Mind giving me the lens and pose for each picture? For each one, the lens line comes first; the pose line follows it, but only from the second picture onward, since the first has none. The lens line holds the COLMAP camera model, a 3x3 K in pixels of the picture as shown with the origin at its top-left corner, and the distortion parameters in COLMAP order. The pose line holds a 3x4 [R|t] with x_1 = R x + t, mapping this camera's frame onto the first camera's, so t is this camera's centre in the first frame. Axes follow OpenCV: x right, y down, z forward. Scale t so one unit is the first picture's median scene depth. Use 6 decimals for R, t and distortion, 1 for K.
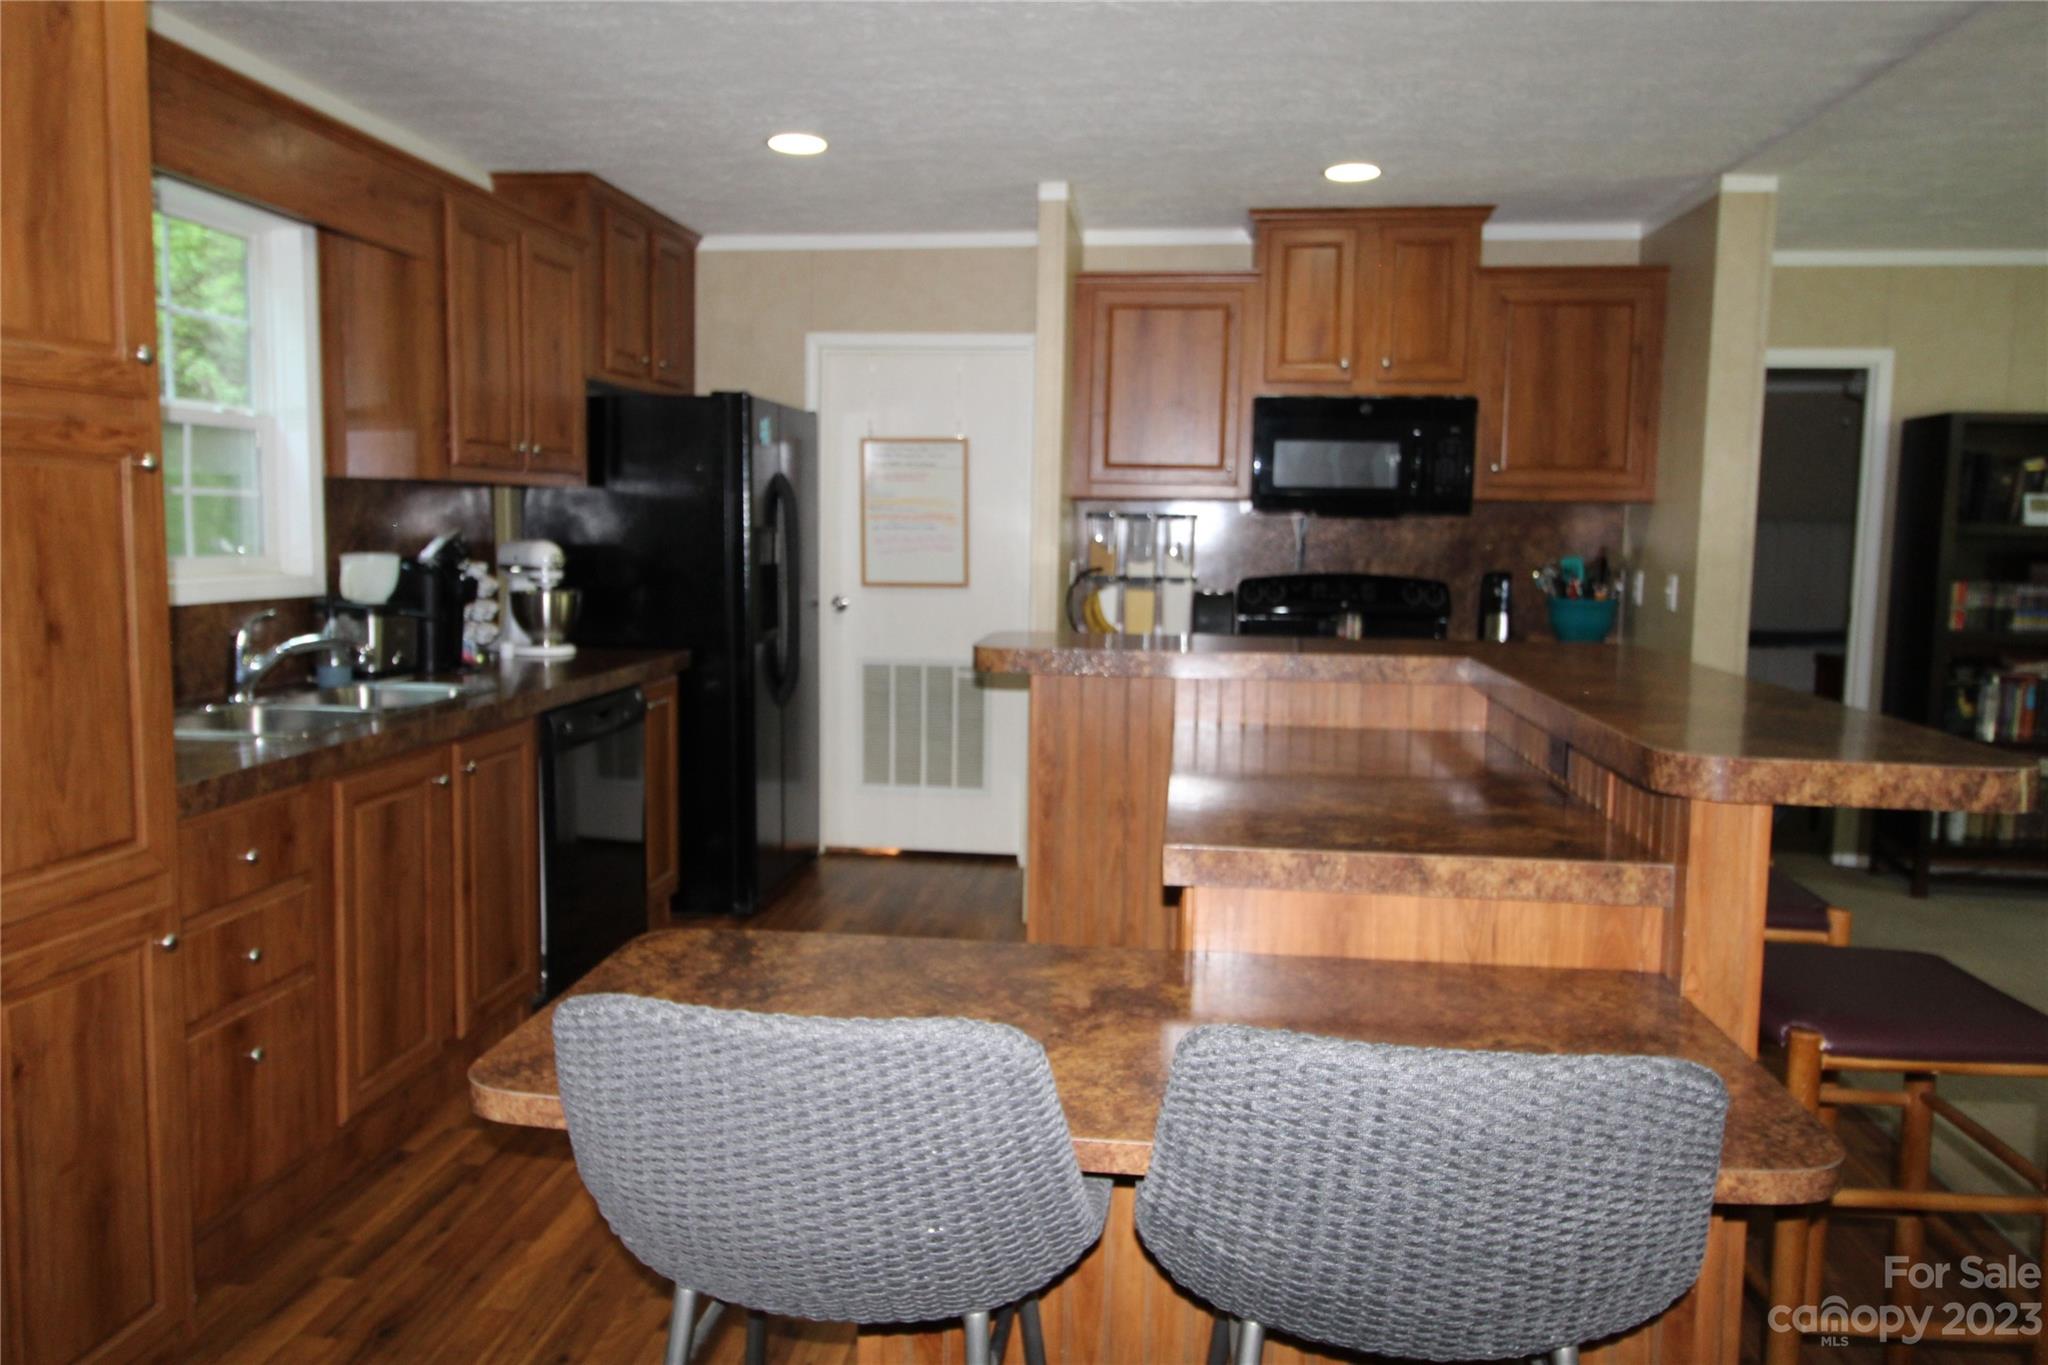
lens RADIAL K [[1406.0, 0, 1024.0], [0, 1406.0, 682.5], [0, 0, 1]] dist [0.014483, -0.000320]
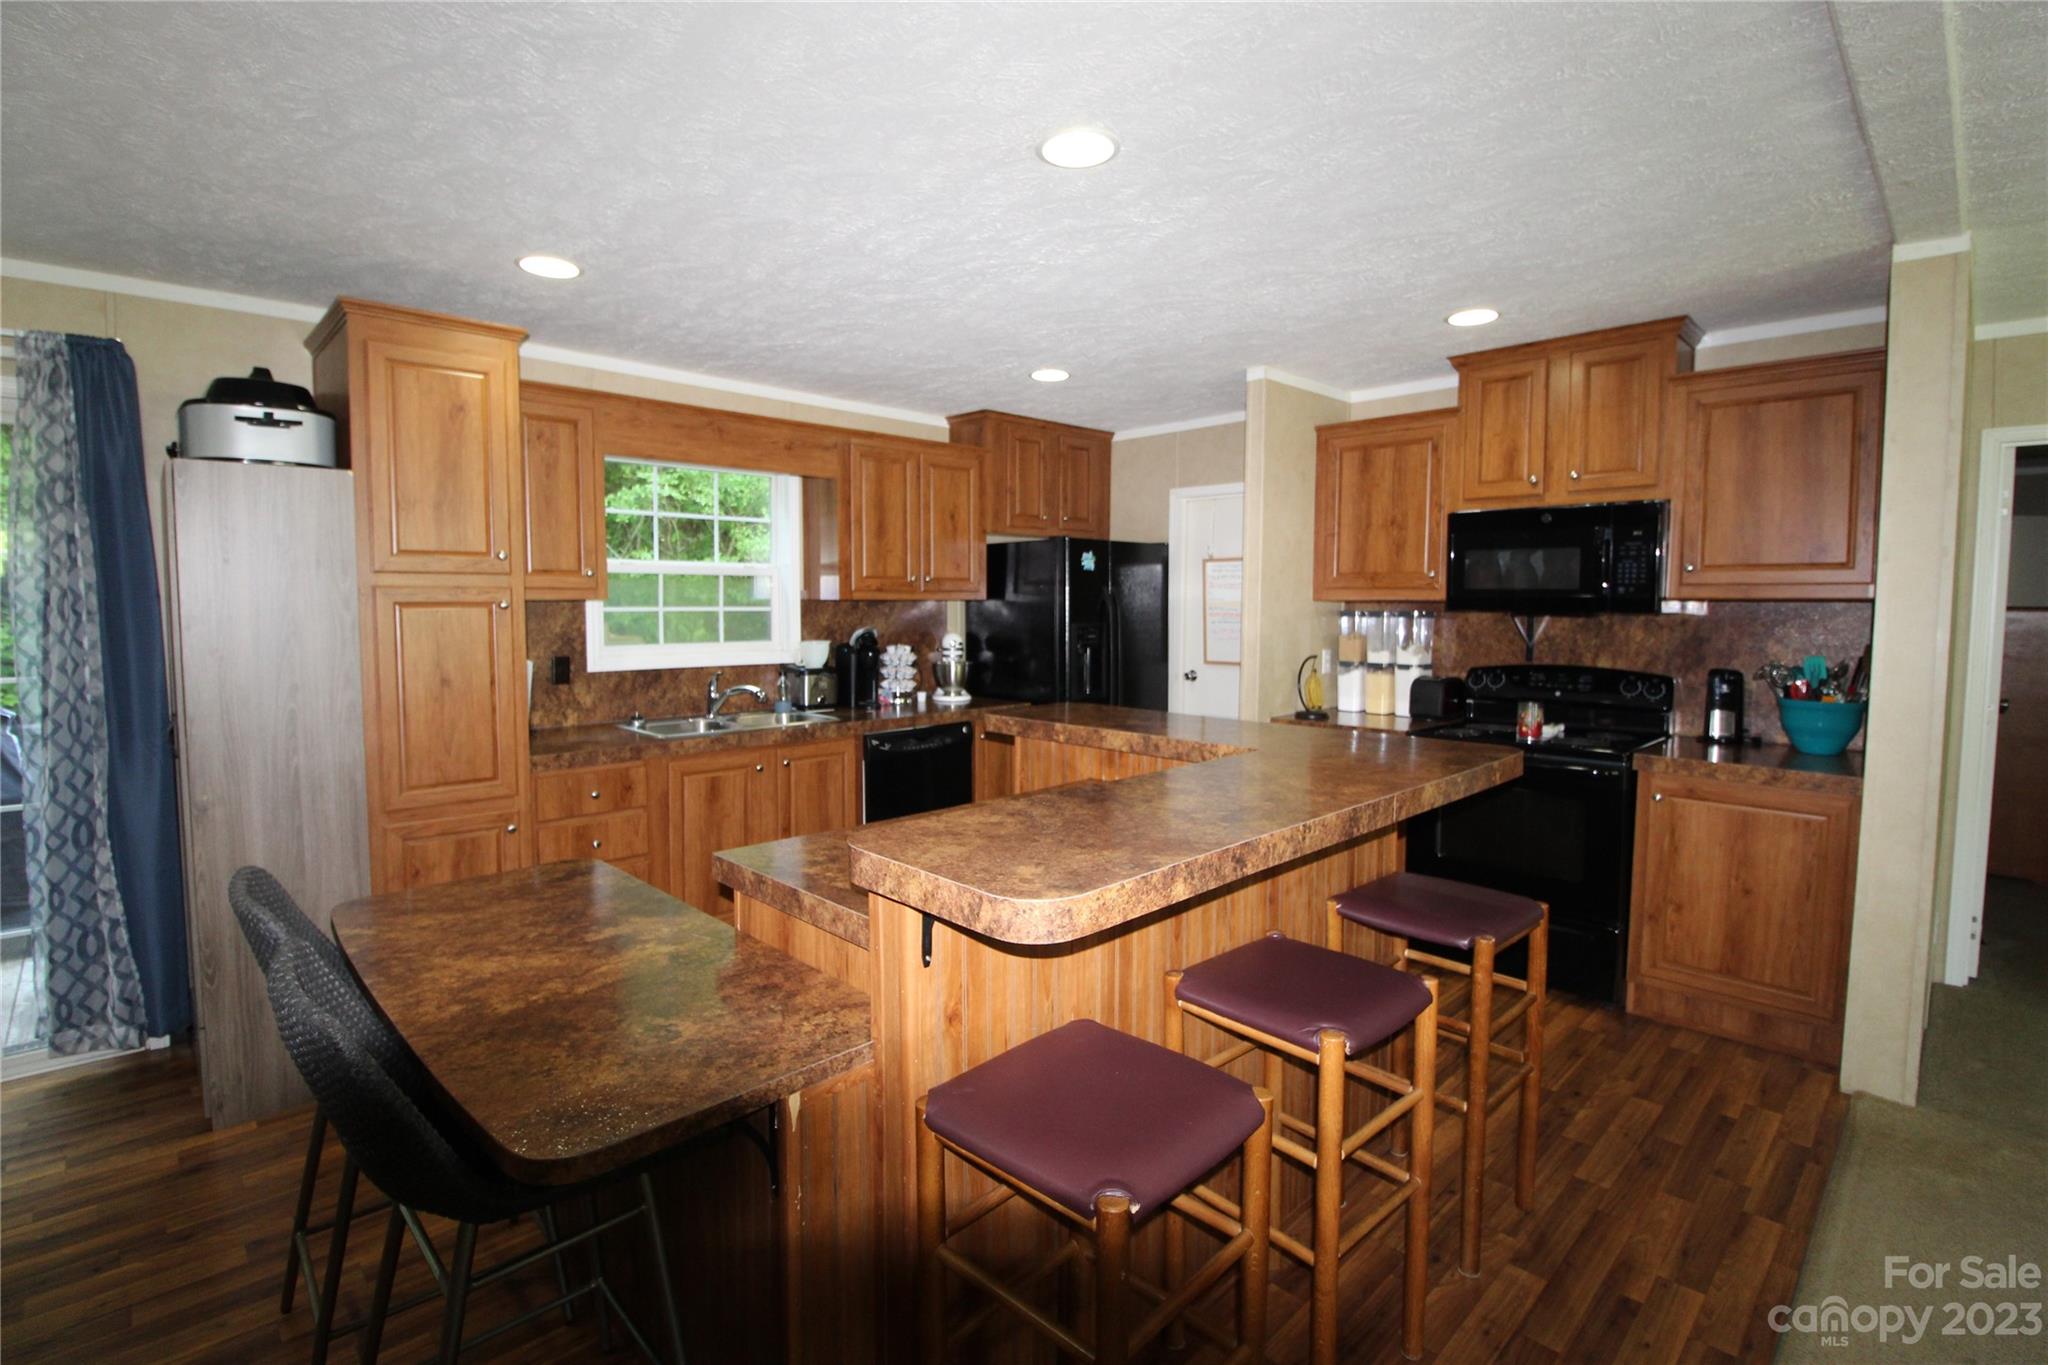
lens RADIAL K [[958.6, 0, 1024.0], [0, 958.6, 682.5], [0, 0, 1]] dist [0.026686, -0.019818]
pose [[0.770509, 0.043457, -0.635946, 0.415266], [-0.063664, 0.997931, -0.008943, -0.033468], [0.634241, 0.047378, 0.771682, 0.161697]]
